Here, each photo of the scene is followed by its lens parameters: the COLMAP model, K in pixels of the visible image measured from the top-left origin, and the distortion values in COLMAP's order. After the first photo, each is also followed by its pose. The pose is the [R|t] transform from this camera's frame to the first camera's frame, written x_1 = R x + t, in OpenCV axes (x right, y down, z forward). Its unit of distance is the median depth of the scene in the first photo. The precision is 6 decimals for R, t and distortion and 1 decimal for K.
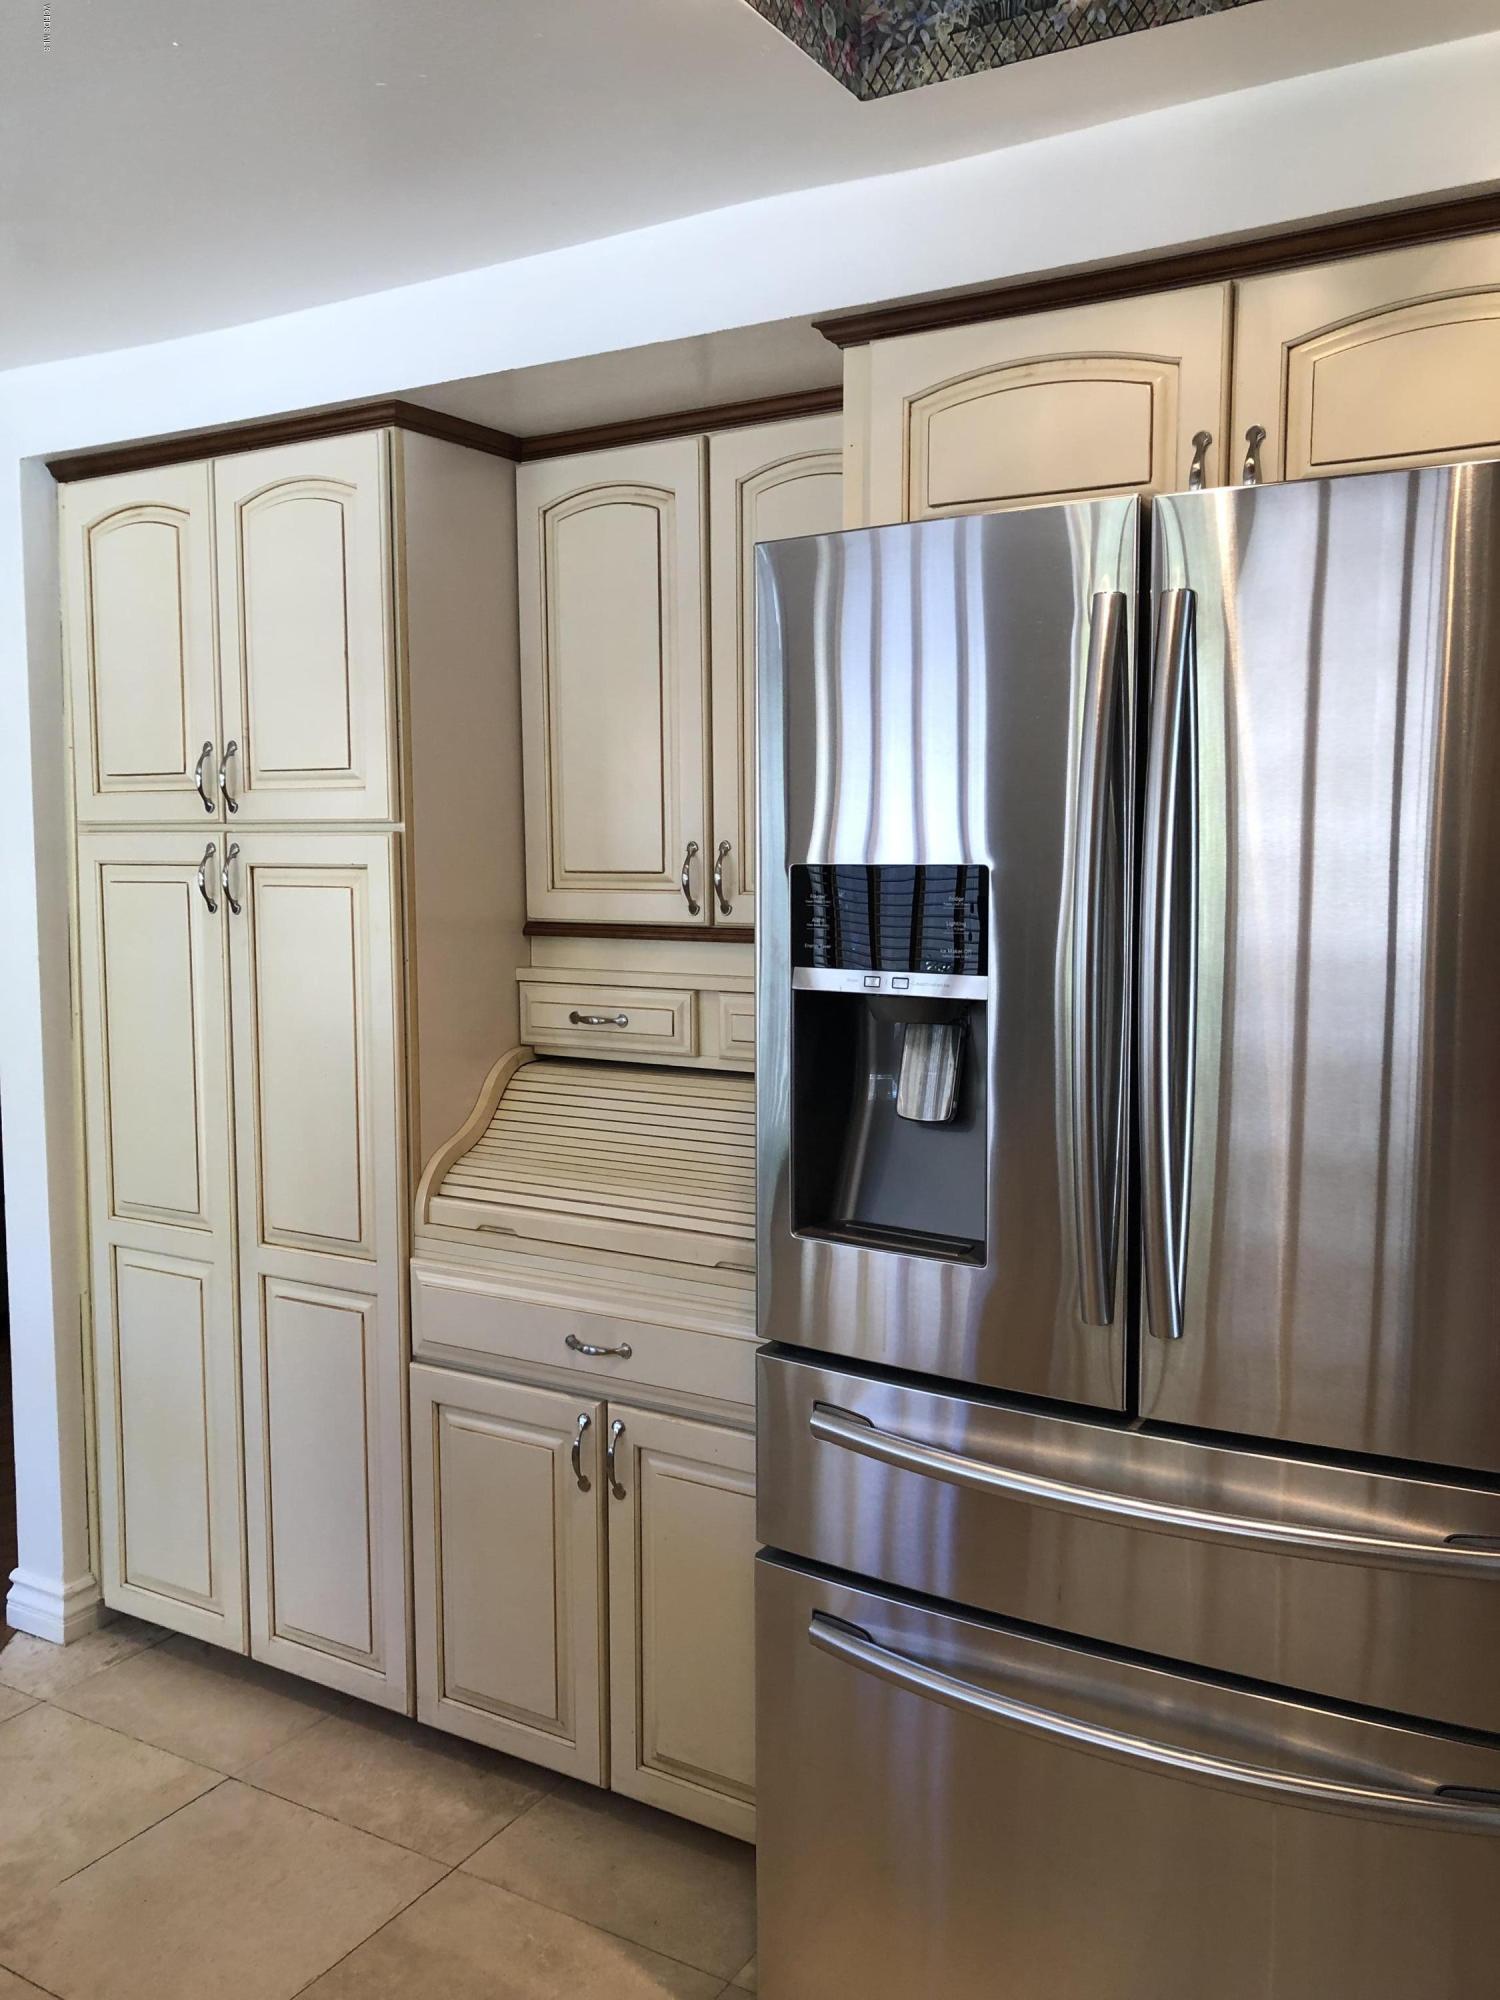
lens RADIAL K [[1641.5, 0, 755.2], [0, 1641.5, 983.1], [0, 0, 1]] dist [0.042175, -0.040067]
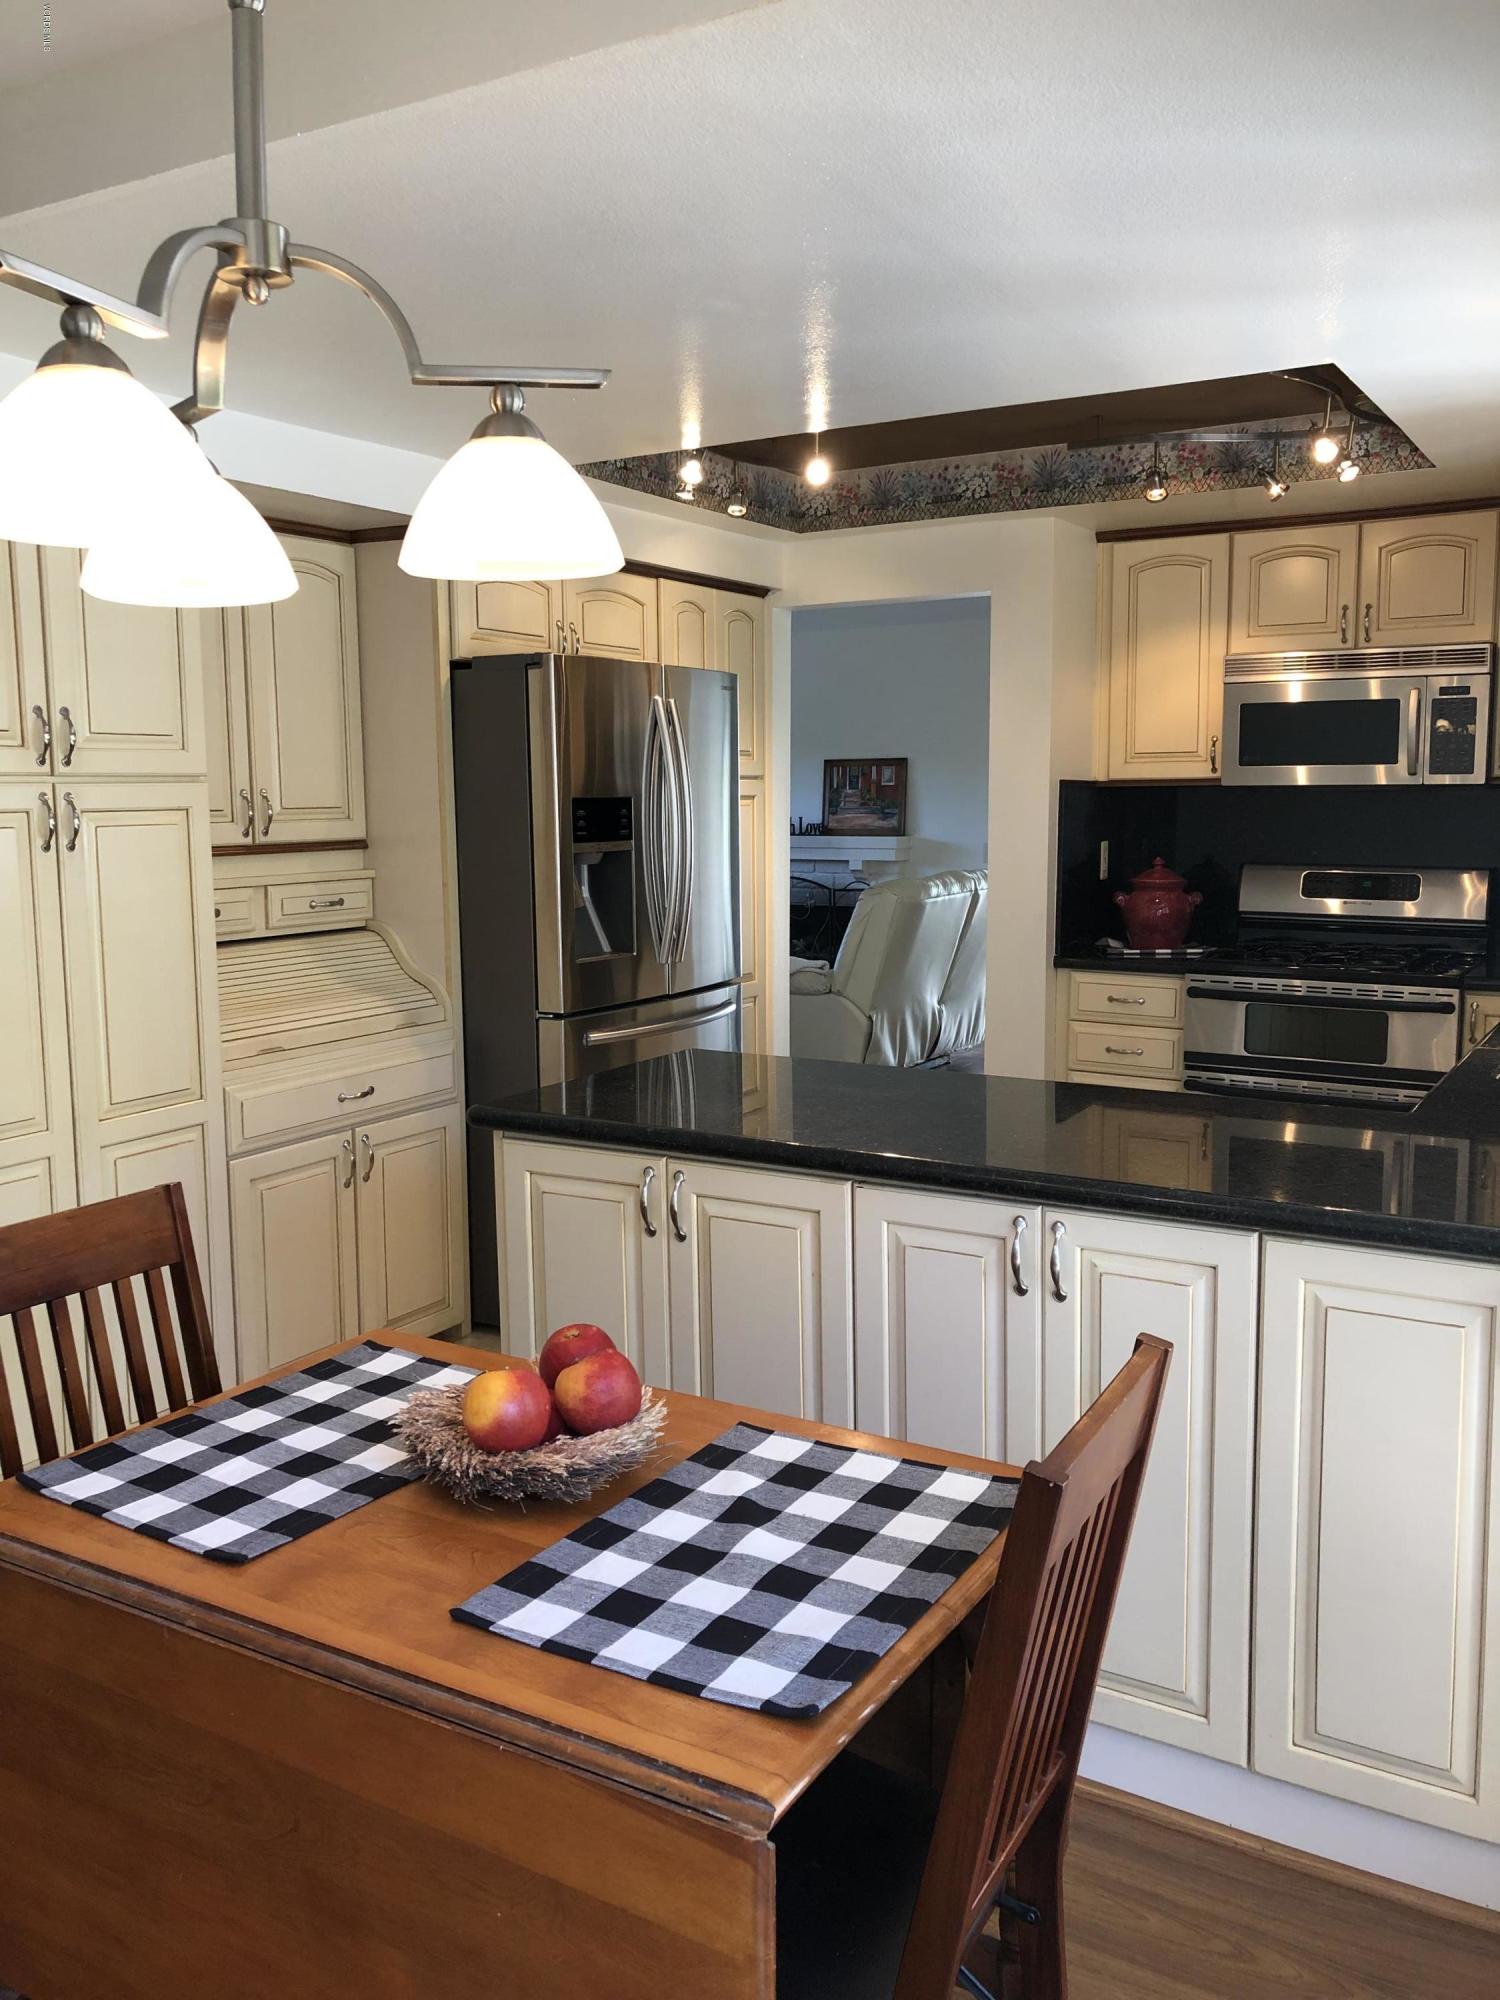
lens RADIAL K [[1641.5, 0, 751.2], [0, 1641.5, 988.0], [0, 0, 1]] dist [0.042175, -0.040067]
pose [[-0.011578, -0.125598, 0.992014, -1.562609], [0.089140, 0.988001, 0.126131, -0.052898], [-0.995952, 0.089889, -0.000243, 0.535924]]
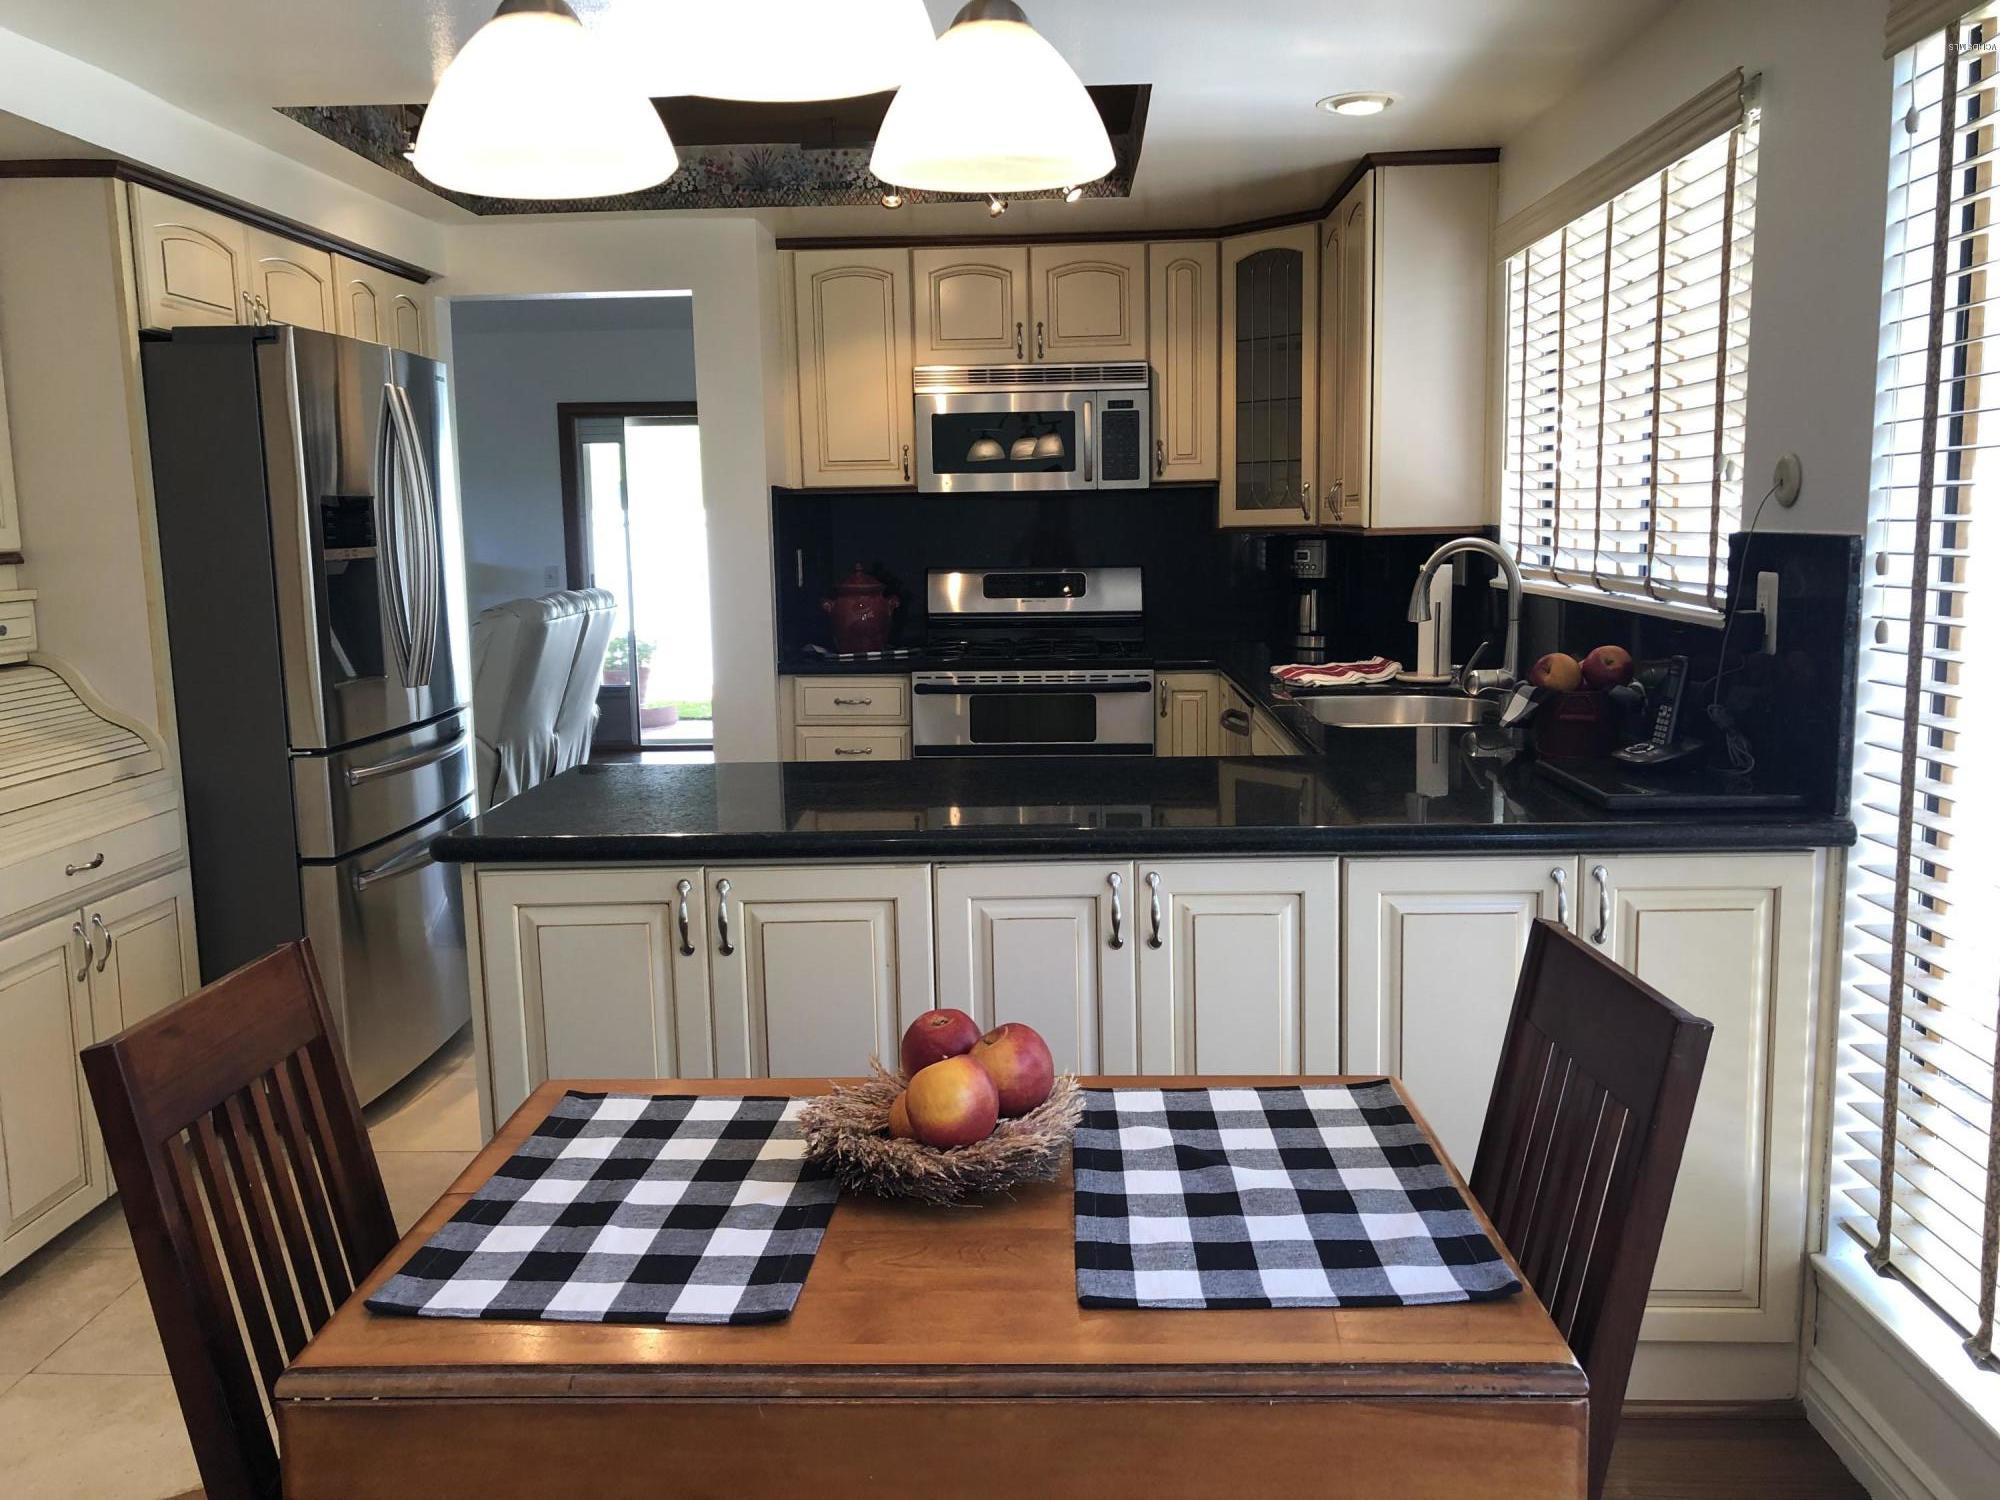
lens RADIAL K [[1641.5, 0, 1005.6], [0, 1641.5, 745.5], [0, 0, 1]] dist [0.042175, -0.040067]
pose [[-0.492537, -0.117187, 0.862366, -1.449585], [0.087235, 0.979255, 0.182895, -0.048723], [-0.865909, 0.165311, -0.472096, 0.876653]]
